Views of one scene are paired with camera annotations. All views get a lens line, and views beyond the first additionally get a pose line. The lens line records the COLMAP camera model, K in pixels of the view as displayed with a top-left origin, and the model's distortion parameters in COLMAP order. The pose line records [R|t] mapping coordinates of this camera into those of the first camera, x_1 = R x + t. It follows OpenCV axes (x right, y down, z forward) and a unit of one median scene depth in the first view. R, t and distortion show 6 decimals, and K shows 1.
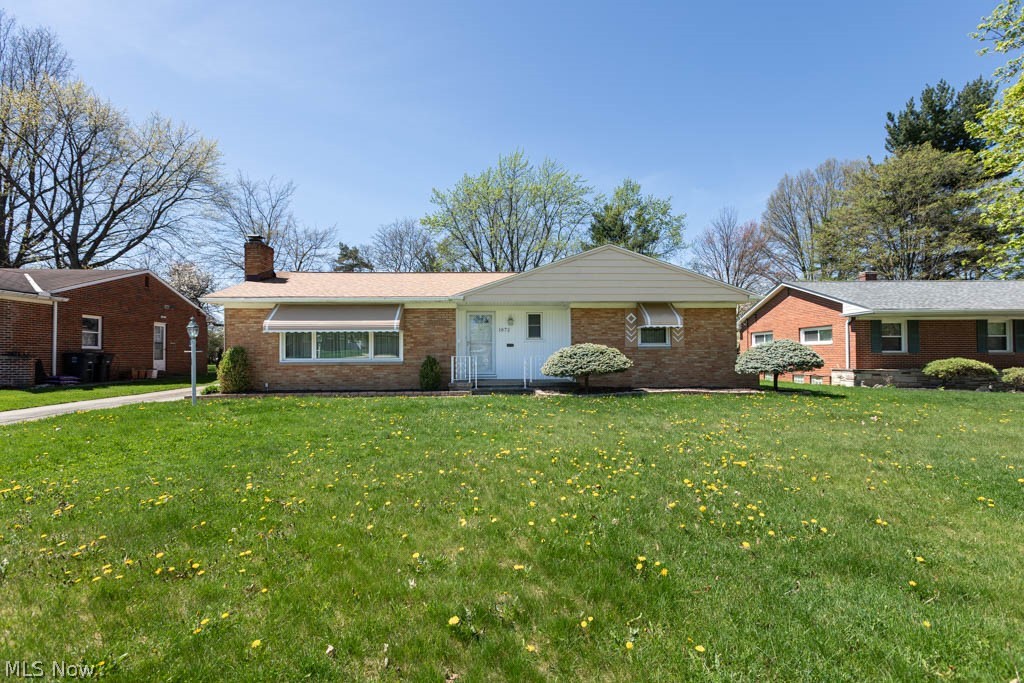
lens RADIAL K [[455.0, 0, 512.0], [0, 455.0, 341.5], [0, 0, 1]] dist [-0.002461, -0.000384]
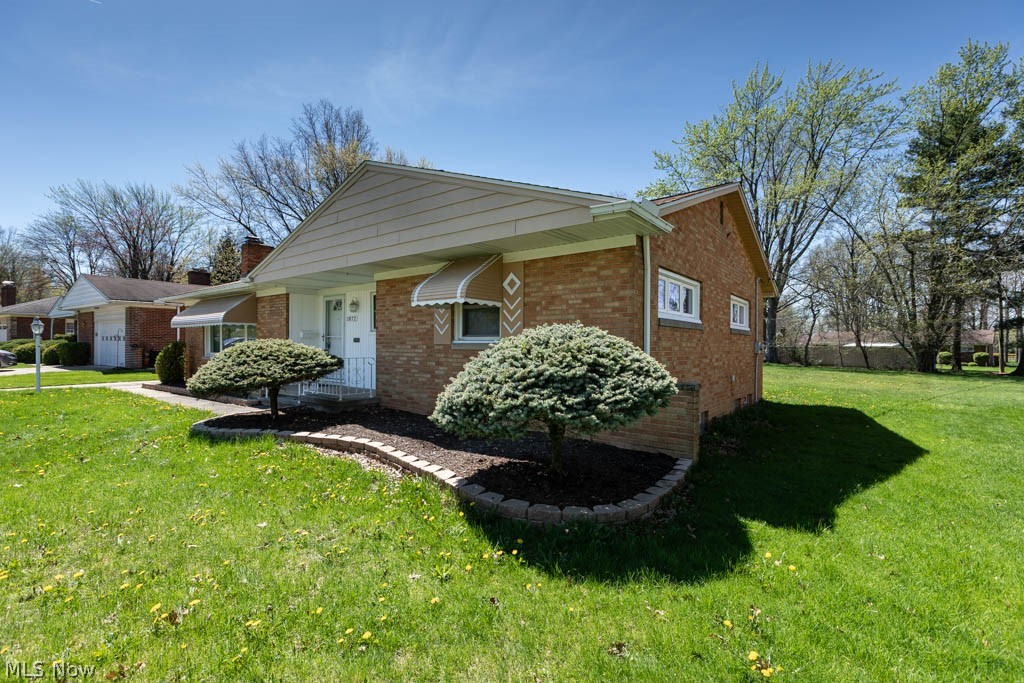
lens RADIAL K [[455.0, 0, 512.0], [0, 455.0, 341.5], [0, 0, 1]] dist [-0.002461, -0.000384]
pose [[0.741432, 0.006883, -0.670993, 0.694037], [0.004560, 0.999873, 0.015296, 0.001470], [0.671013, -0.014401, 0.741306, 0.657364]]
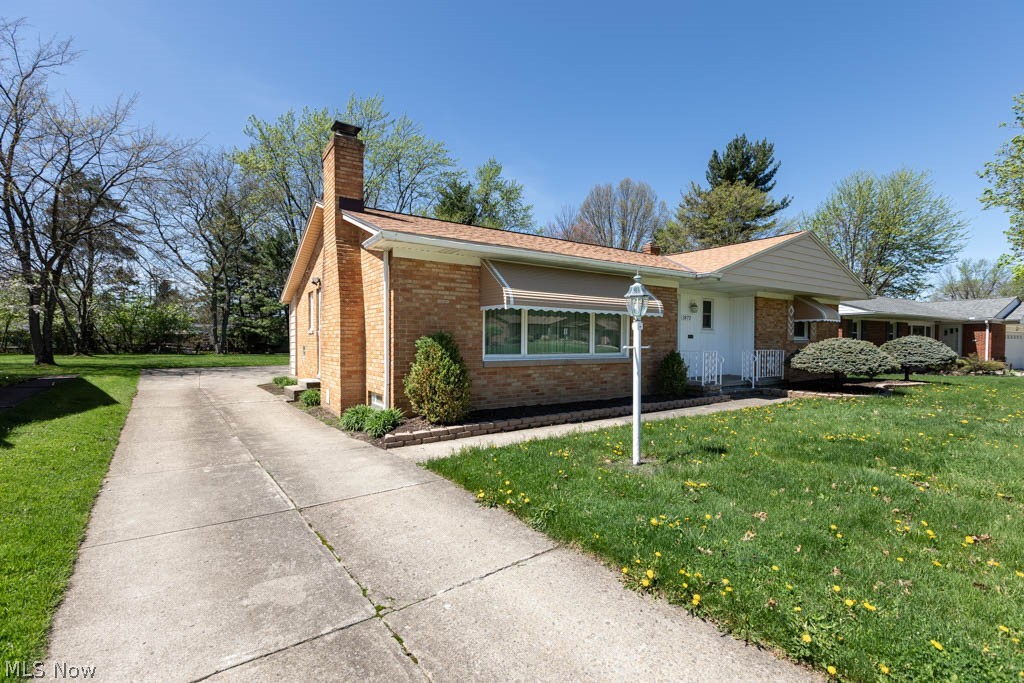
lens RADIAL K [[468.9, 0, 512.0], [0, 468.9, 341.5], [0, 0, 1]] dist [-0.000502, -0.000030]
pose [[0.849002, 0.008749, 0.528317, -0.733151], [-0.023974, 0.999471, 0.021975, 0.006273], [-0.527846, -0.031323, 0.848763, 0.445109]]
